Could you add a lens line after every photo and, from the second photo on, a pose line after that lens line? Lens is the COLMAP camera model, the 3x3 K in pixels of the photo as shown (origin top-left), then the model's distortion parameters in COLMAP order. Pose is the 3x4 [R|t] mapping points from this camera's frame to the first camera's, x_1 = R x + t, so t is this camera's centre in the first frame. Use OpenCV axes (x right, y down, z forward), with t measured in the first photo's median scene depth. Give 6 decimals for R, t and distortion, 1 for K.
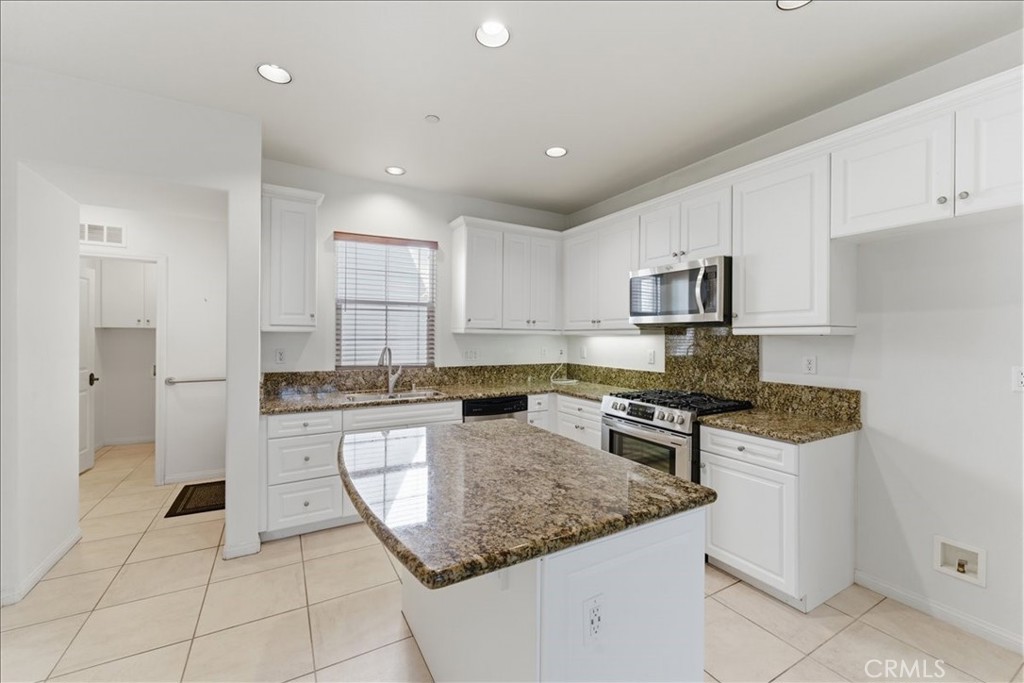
lens RADIAL K [[408.4, 0, 512.6], [0, 408.4, 337.7], [0, 0, 1]] dist [0.001307, 0.000332]
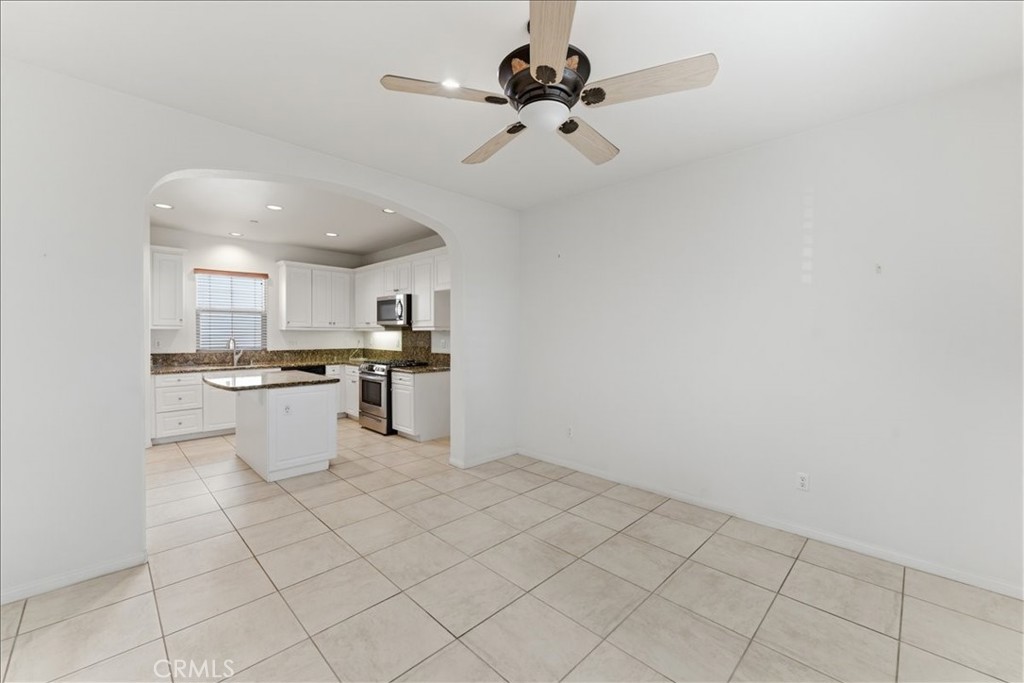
lens RADIAL K [[408.4, 0, 512.6], [0, 408.4, 337.7], [0, 0, 1]] dist [0.001307, 0.000332]
pose [[0.963730, -0.005719, 0.266818, 0.344590], [0.002625, 0.999925, 0.011951, 0.003320], [-0.266867, -0.010817, 0.963673, -0.897682]]
